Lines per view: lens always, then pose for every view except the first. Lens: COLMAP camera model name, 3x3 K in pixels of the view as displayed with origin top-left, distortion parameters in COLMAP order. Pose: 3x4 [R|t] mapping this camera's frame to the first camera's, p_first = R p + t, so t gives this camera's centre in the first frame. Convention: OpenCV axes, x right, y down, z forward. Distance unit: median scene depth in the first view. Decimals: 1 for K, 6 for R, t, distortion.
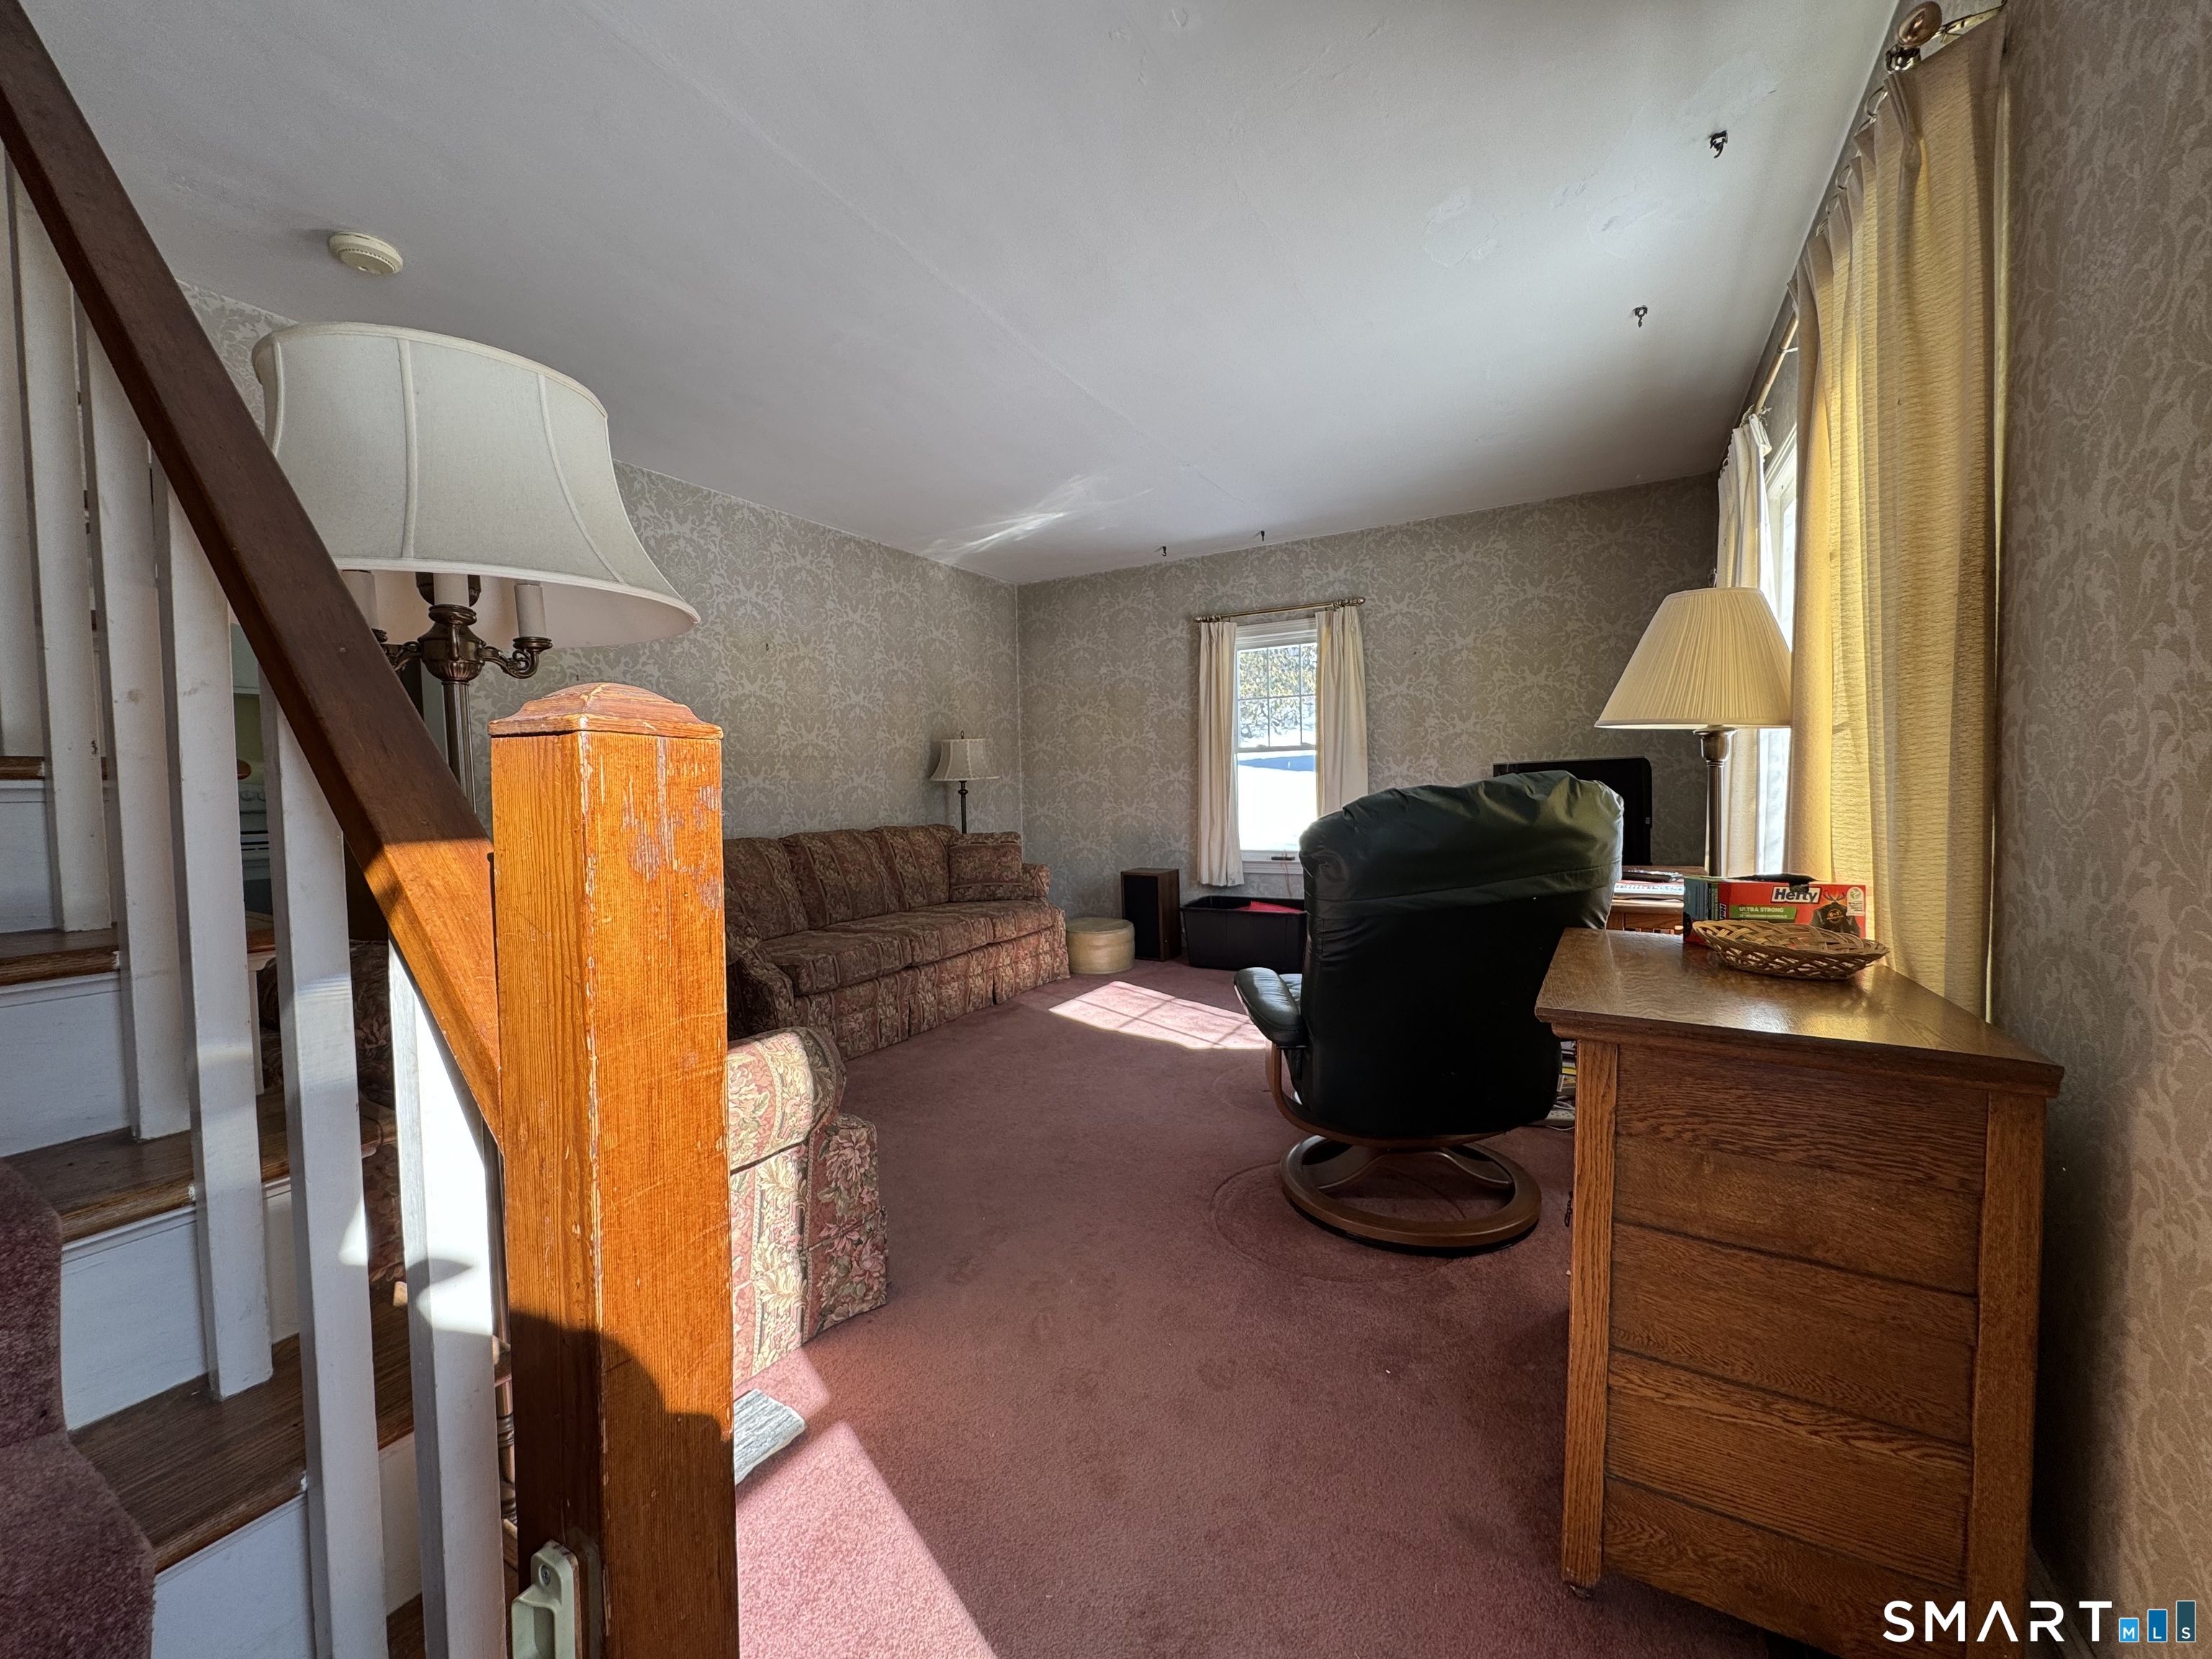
lens RADIAL K [[881.3, 0, 1108.9], [0, 881.3, 826.3], [0, 0, 1]] dist [-0.002236, 0.000621]
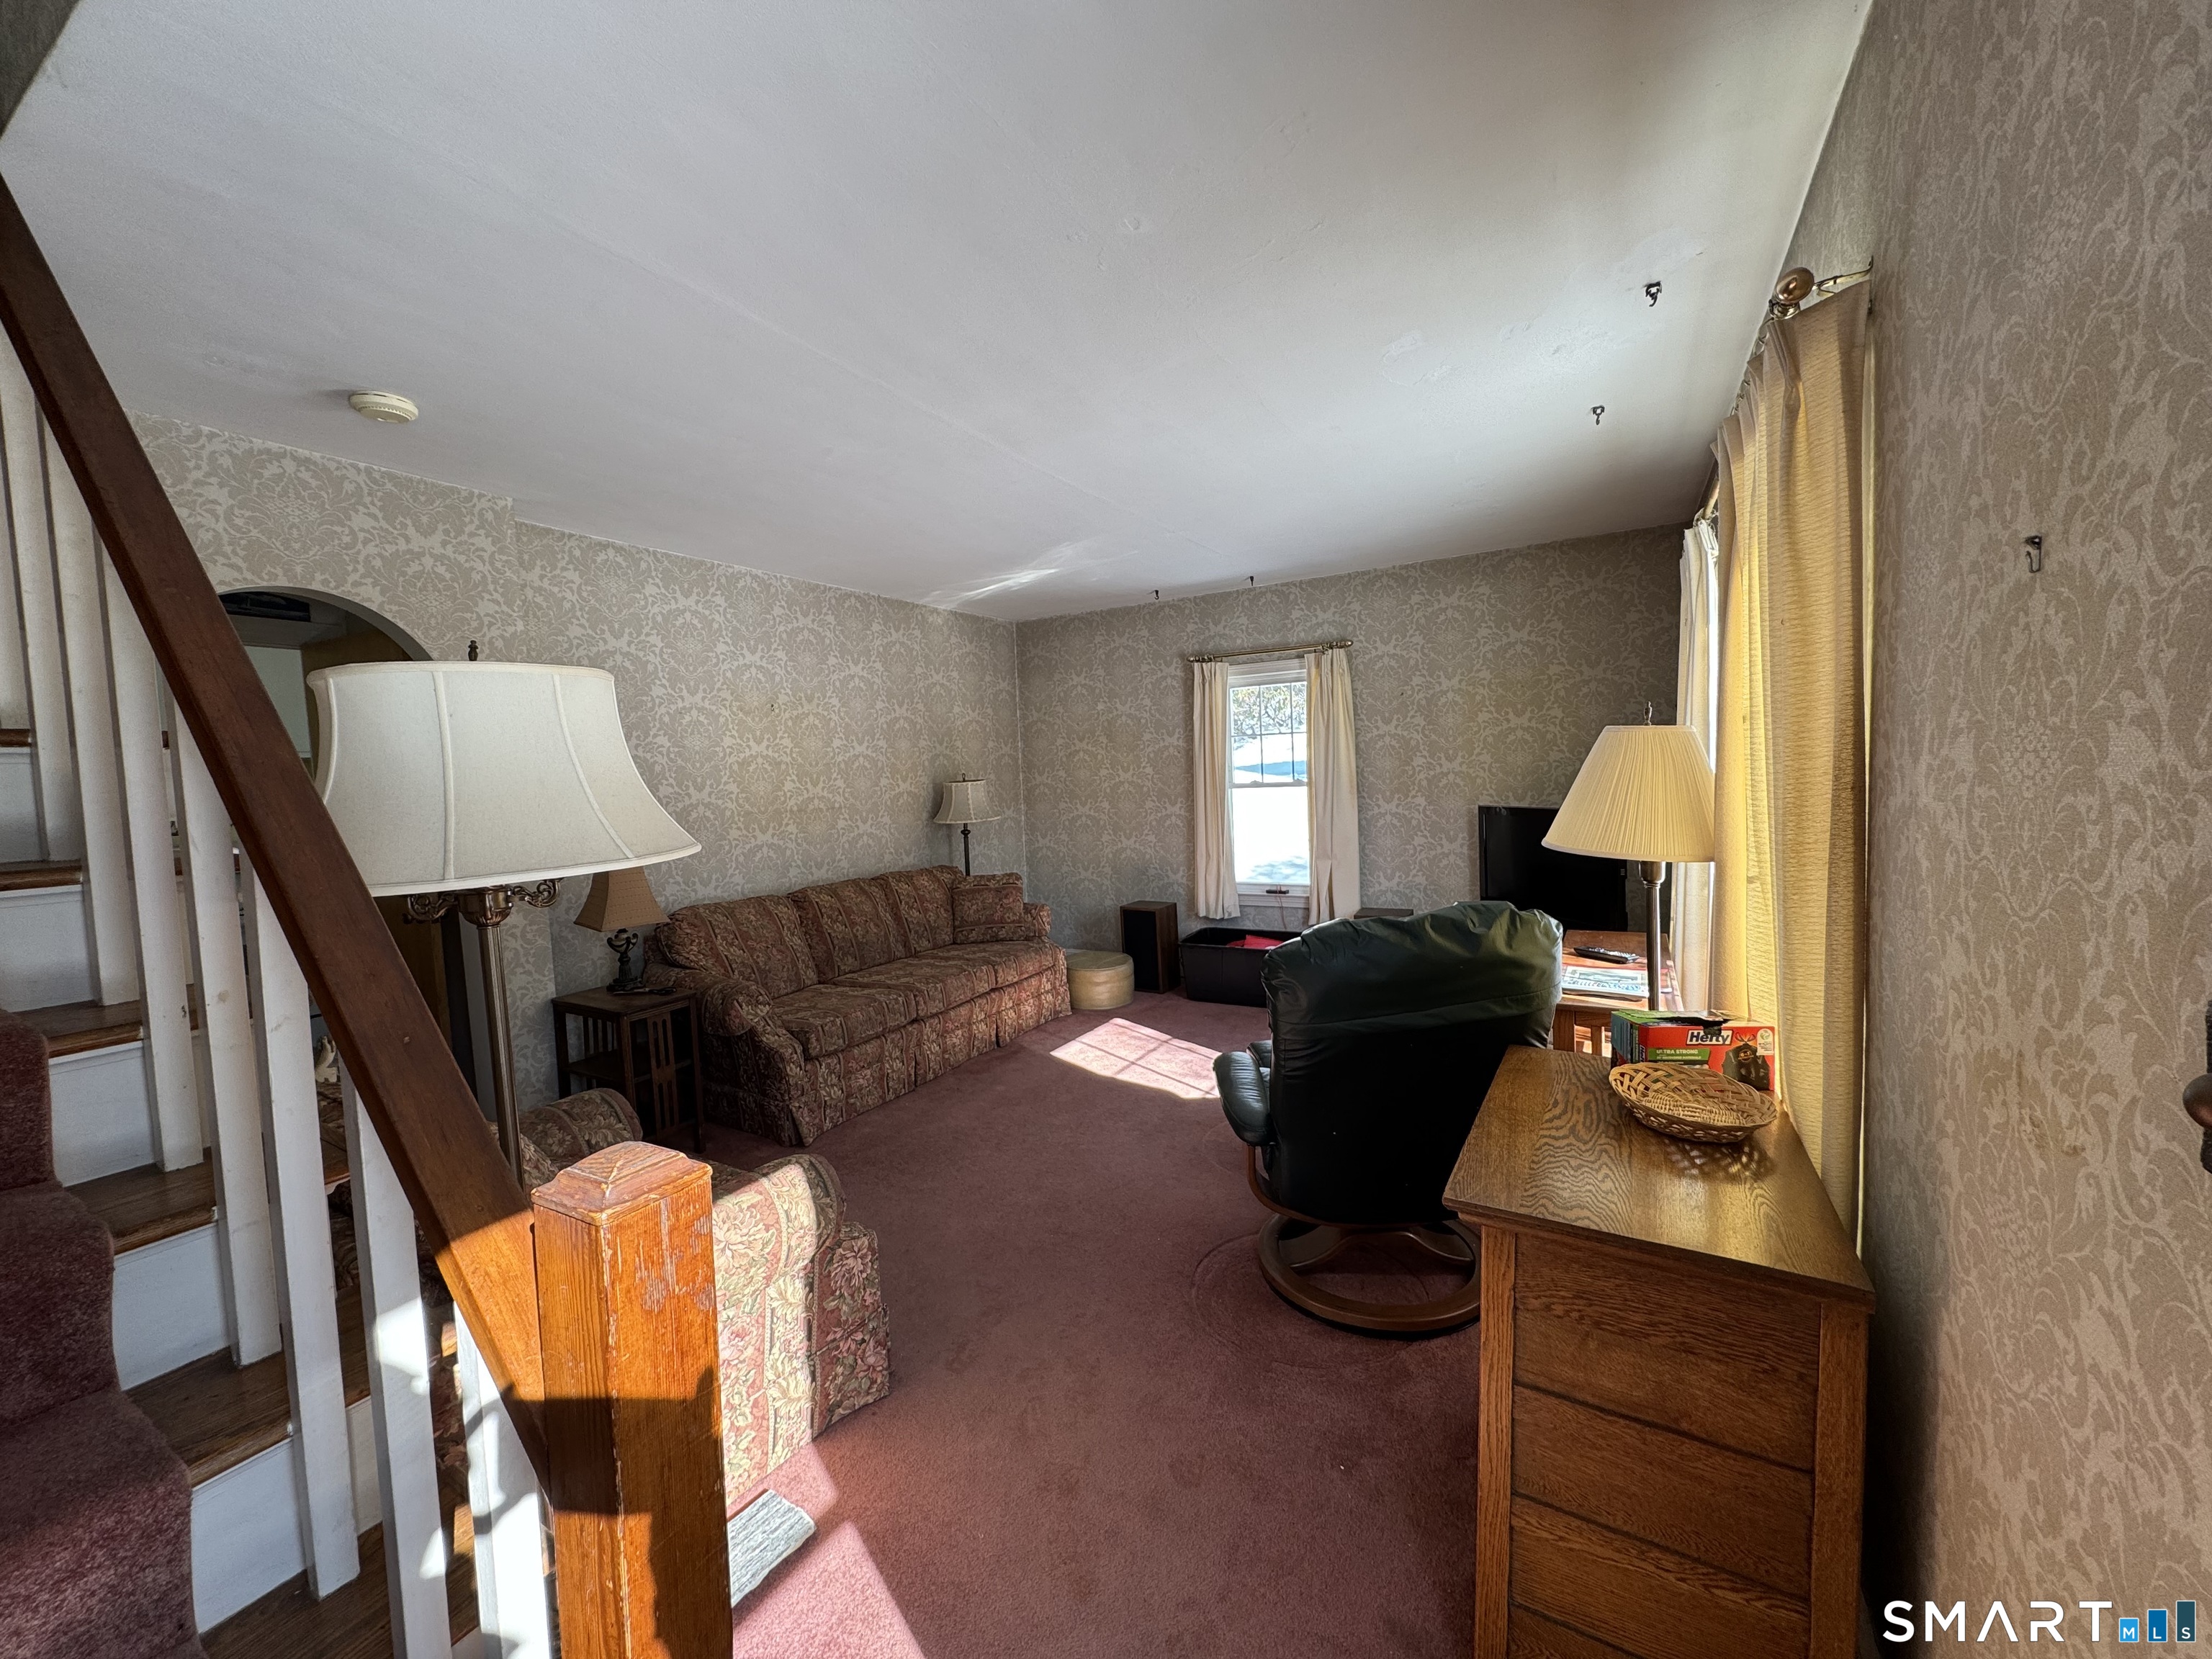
lens RADIAL K [[877.3, 0, 1108.7], [0, 877.3, 829.6], [0, 0, 1]] dist [-0.002132, 0.000840]
pose [[0.999760, -0.017594, -0.013058, 0.047817], [0.017829, 0.999678, 0.018070, -0.179917], [0.012735, -0.018298, 0.999751, -0.075138]]
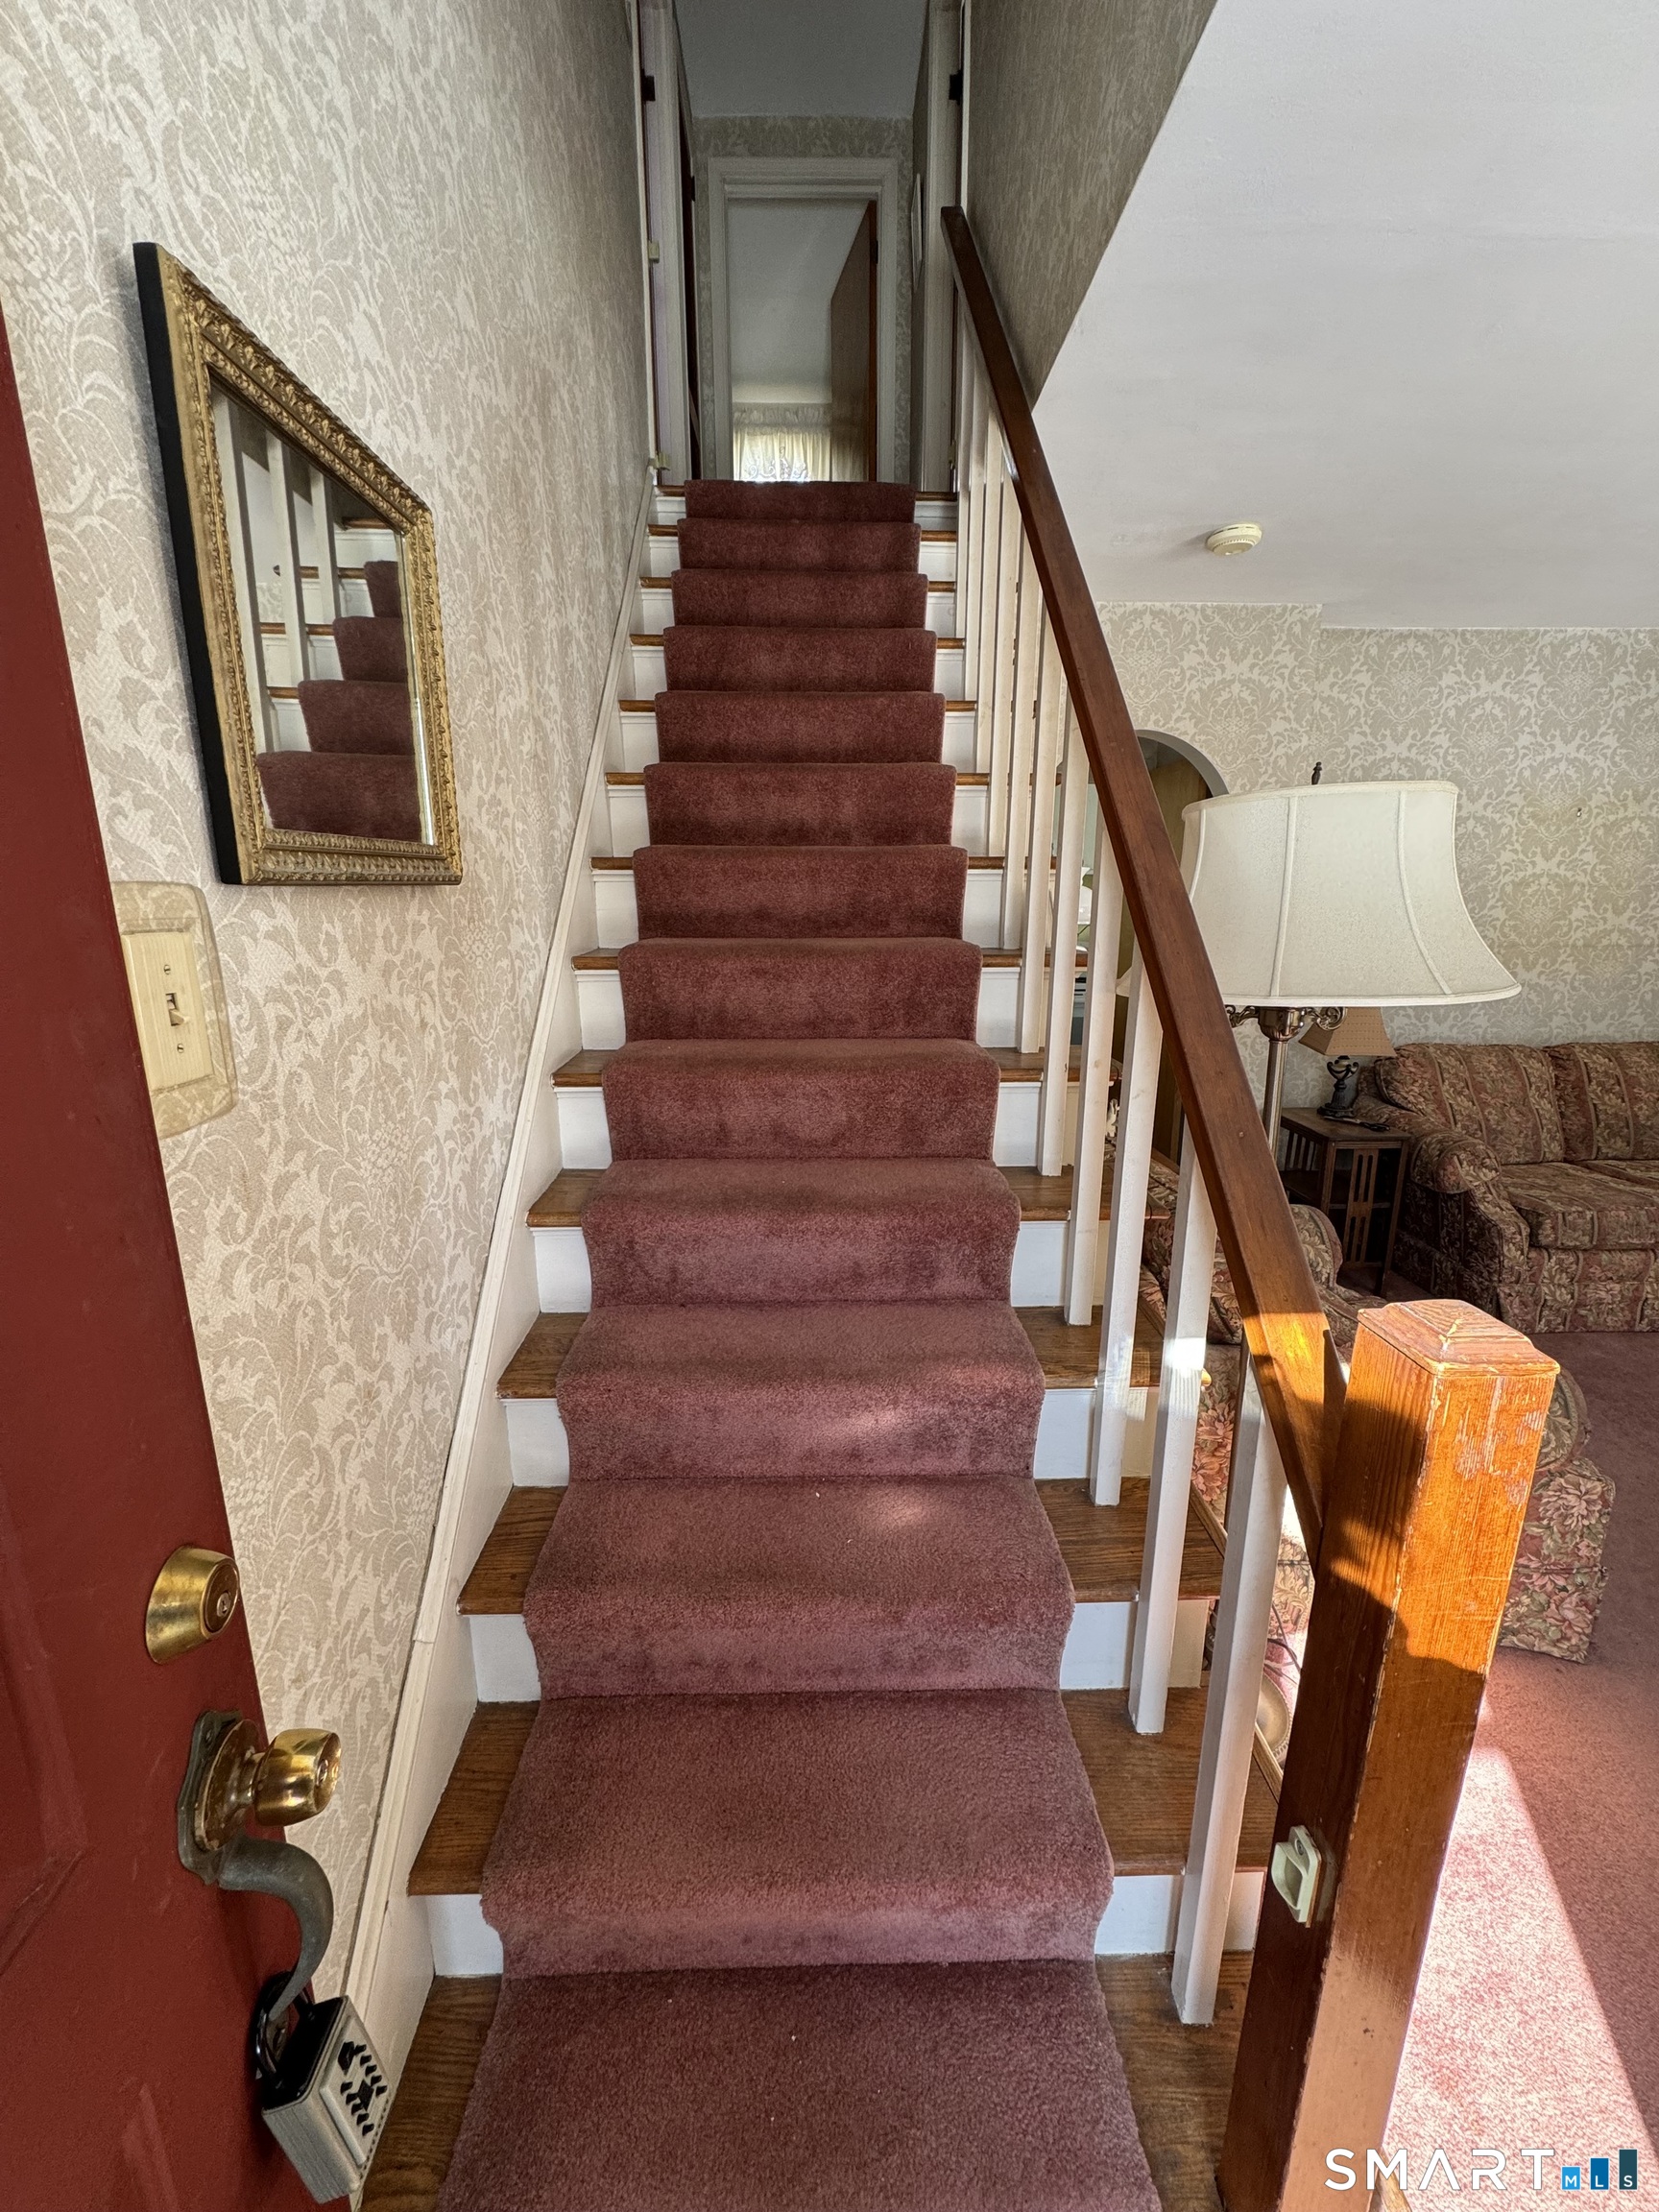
lens RADIAL K [[876.5, 0, 827.5], [0, 876.5, 1105.9], [0, 0, 1]] dist [0.006489, -0.004796]
pose [[0.512159, 0.205608, -0.833917, -0.013771], [-0.049326, 0.976363, 0.210435, -0.184492], [0.857473, -0.066643, 0.510195, -0.106652]]
